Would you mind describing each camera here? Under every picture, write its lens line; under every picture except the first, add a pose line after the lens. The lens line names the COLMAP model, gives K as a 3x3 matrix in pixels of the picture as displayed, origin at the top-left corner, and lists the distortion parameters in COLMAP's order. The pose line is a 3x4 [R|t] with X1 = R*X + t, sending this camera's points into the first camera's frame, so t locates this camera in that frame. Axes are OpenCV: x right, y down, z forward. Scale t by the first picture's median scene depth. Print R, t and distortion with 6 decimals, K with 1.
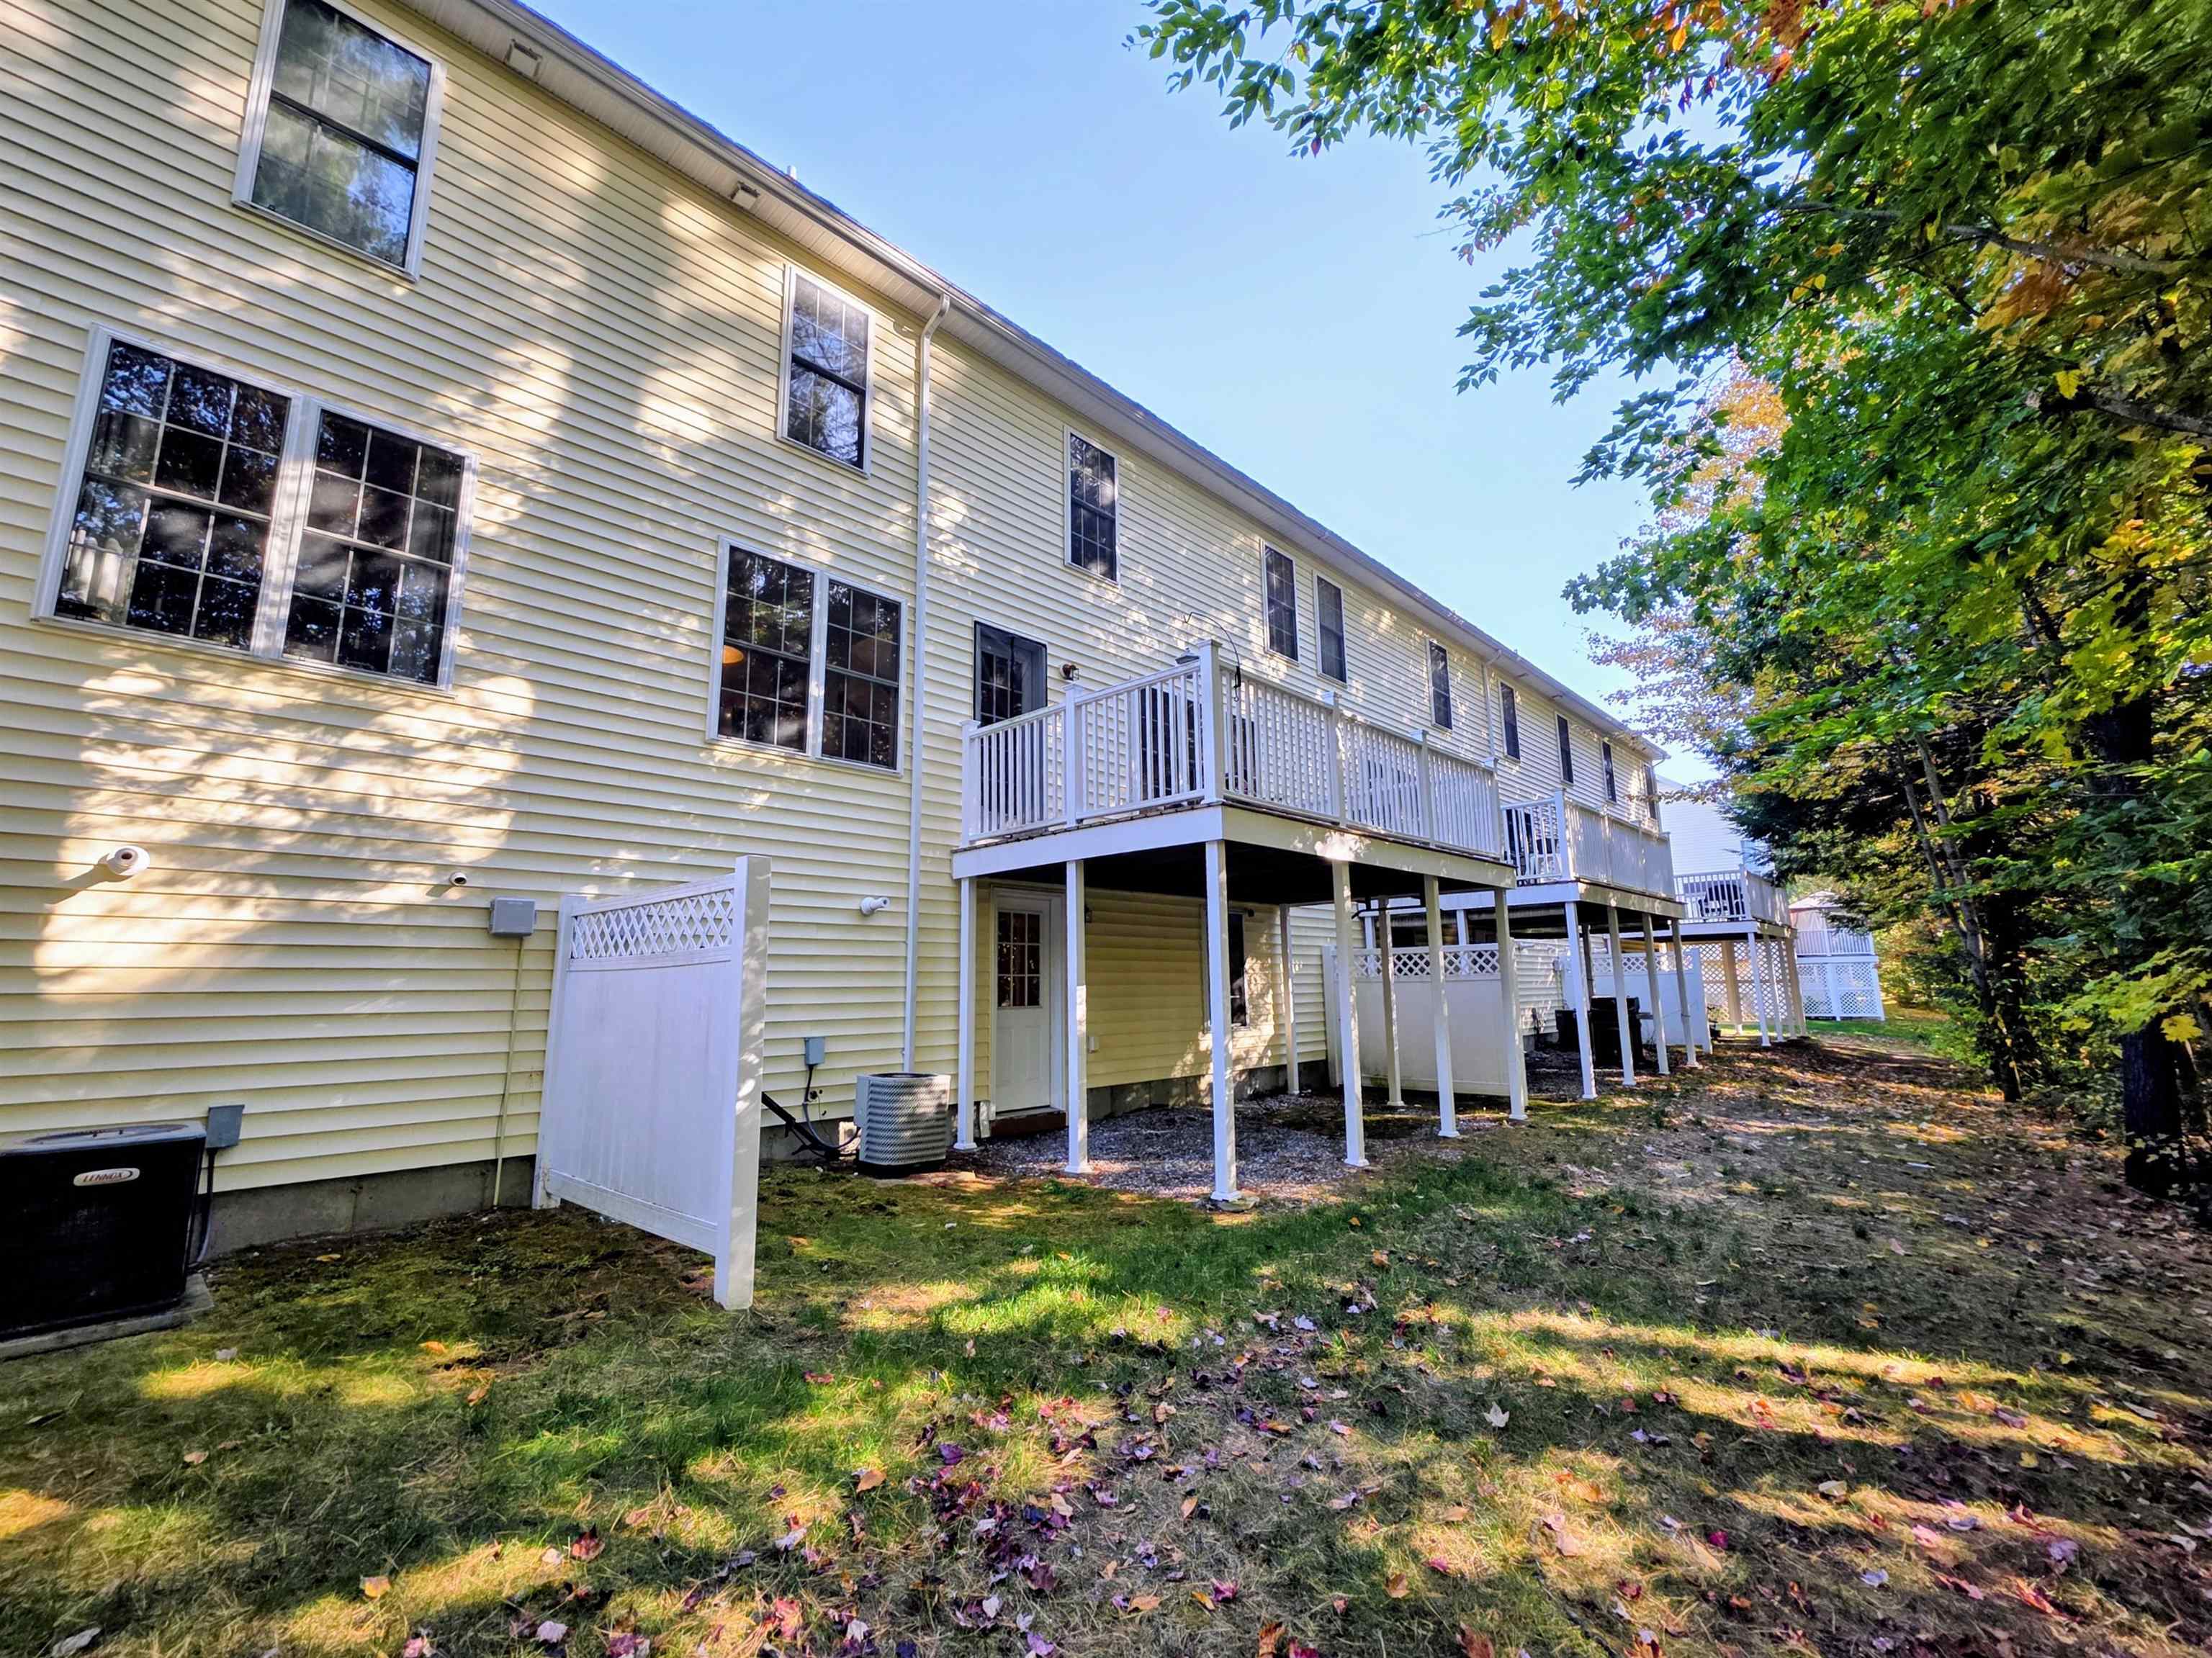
lens RADIAL K [[880.0, 0, 1110.5], [0, 880.0, 827.7], [0, 0, 1]] dist [0.007793, 0.000132]
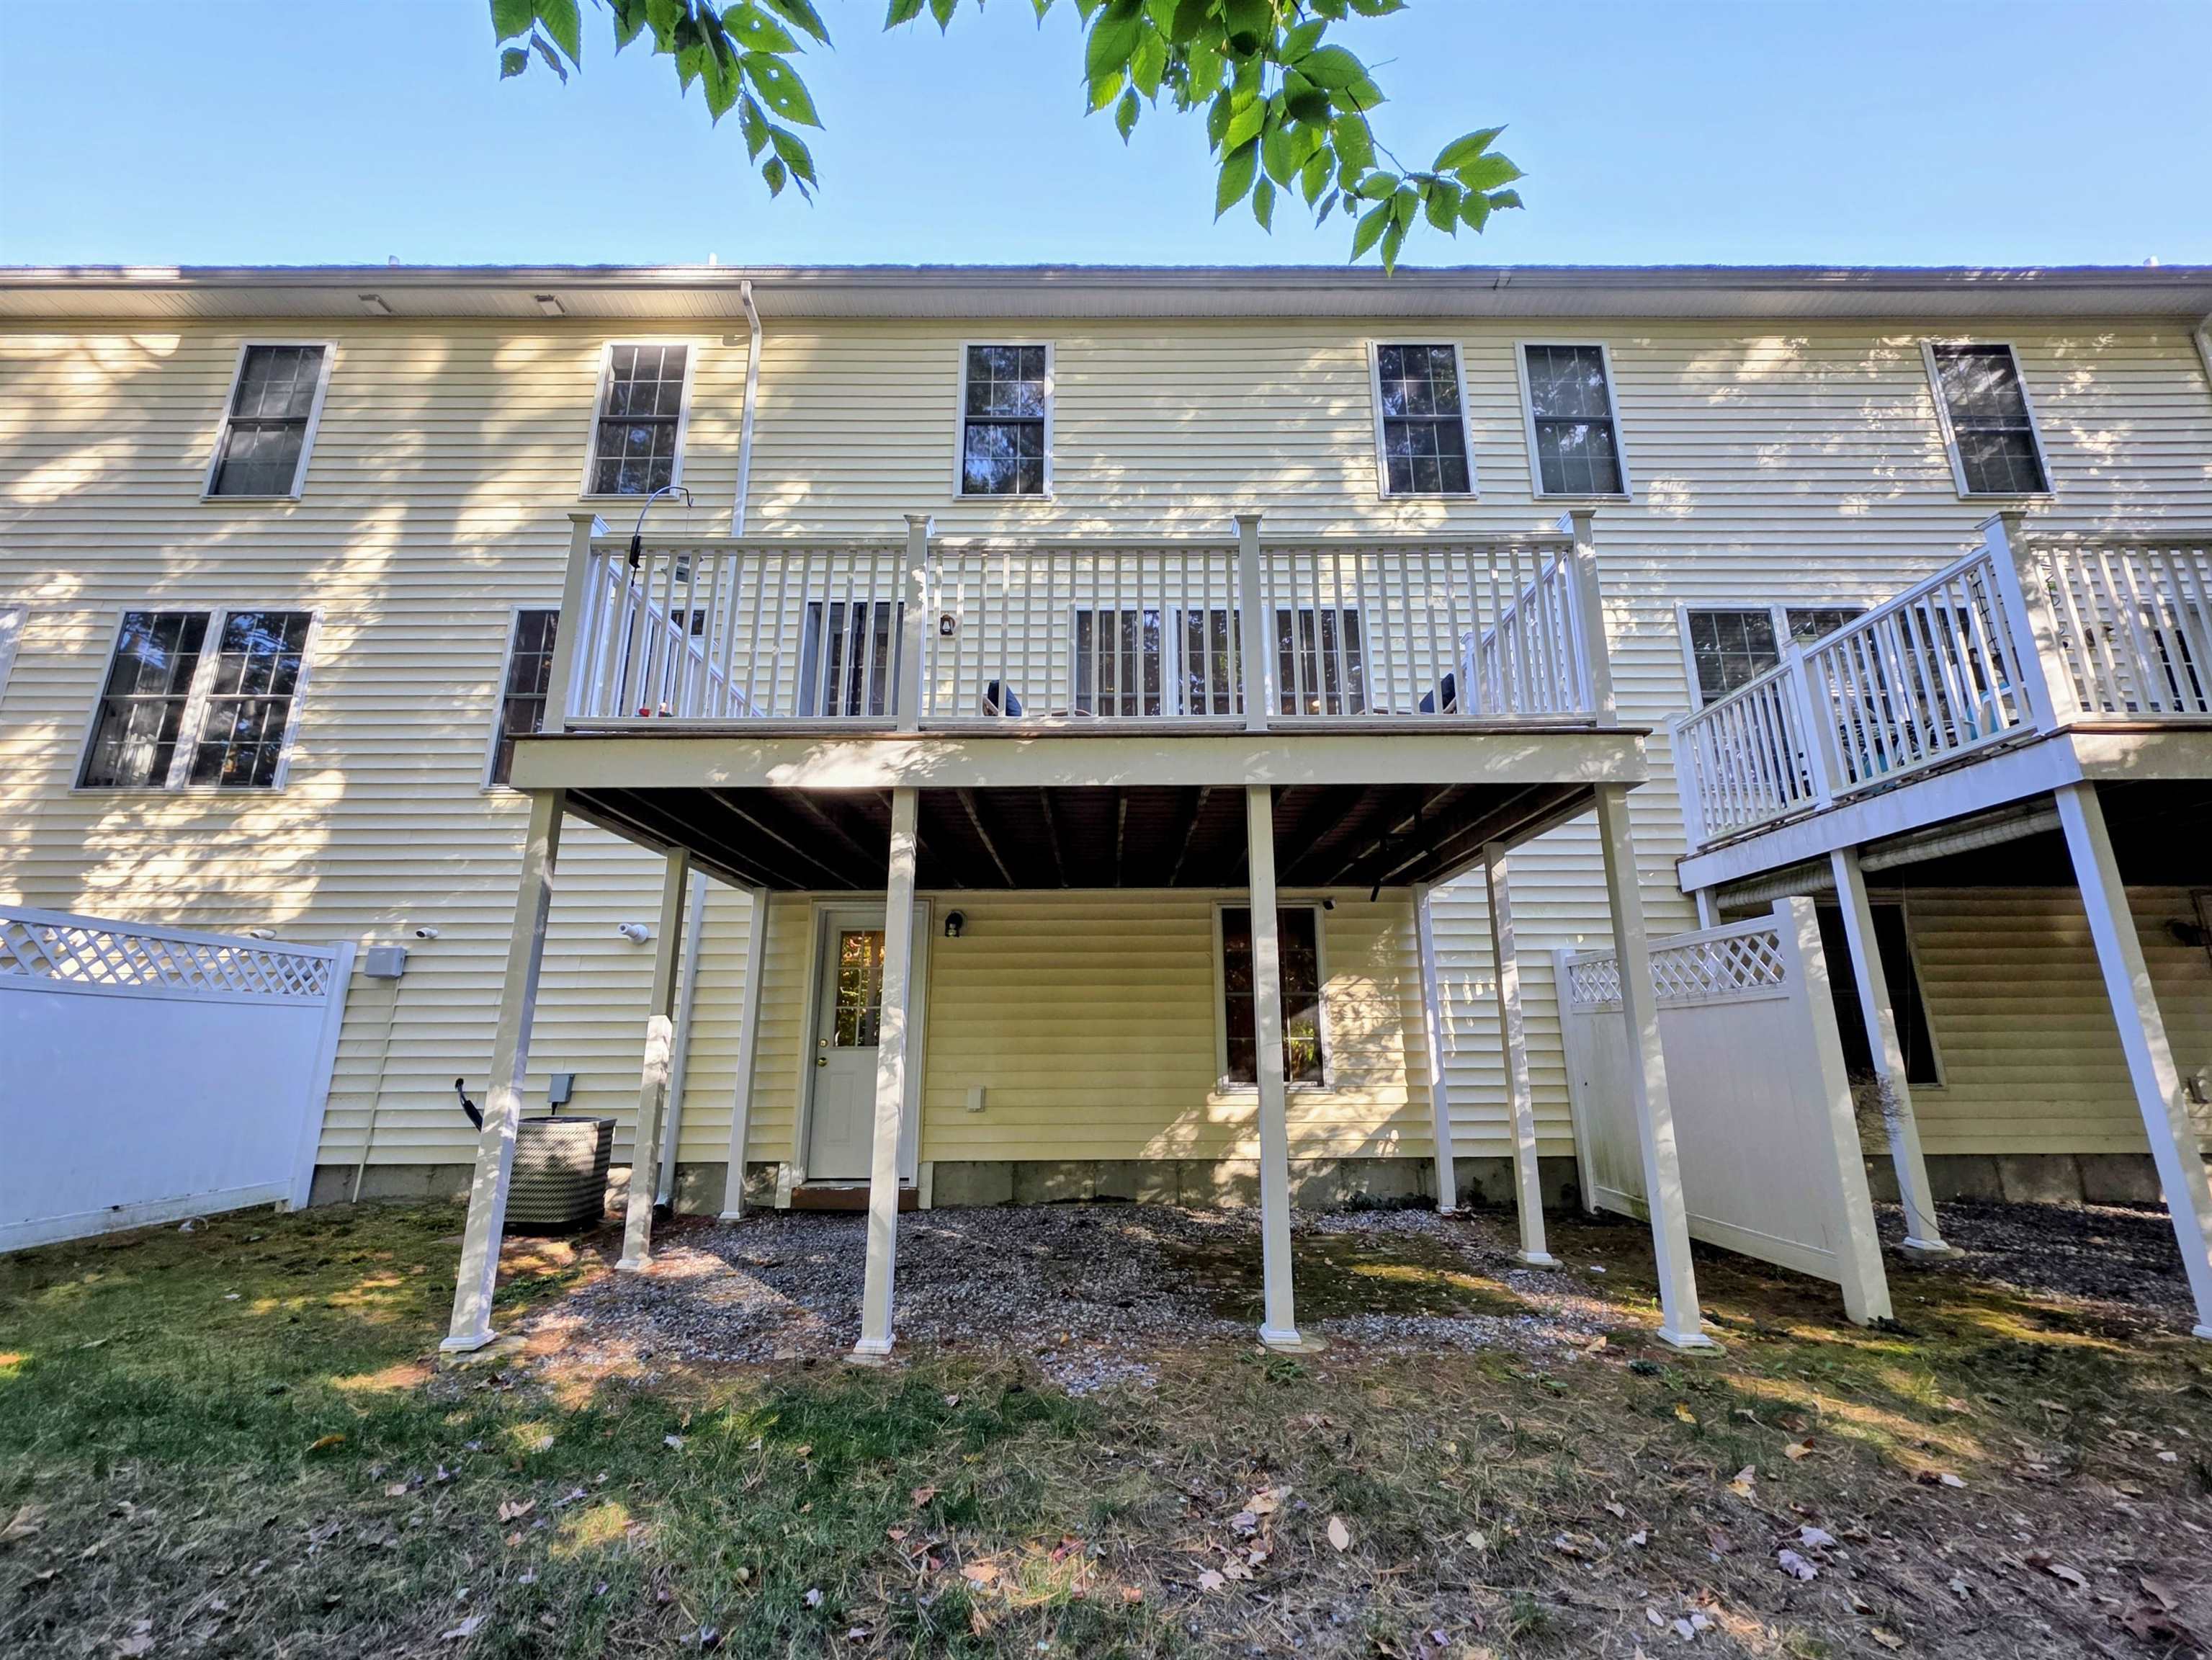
lens RADIAL K [[880.2, 0, 1110.5], [0, 880.2, 828.7], [0, 0, 1]] dist [0.007793, 0.000132]
pose [[0.714546, -0.161309, -0.680738, 0.799798], [0.122930, 0.986865, -0.104815, 0.149699], [0.688704, -0.008788, 0.724990, 0.724570]]
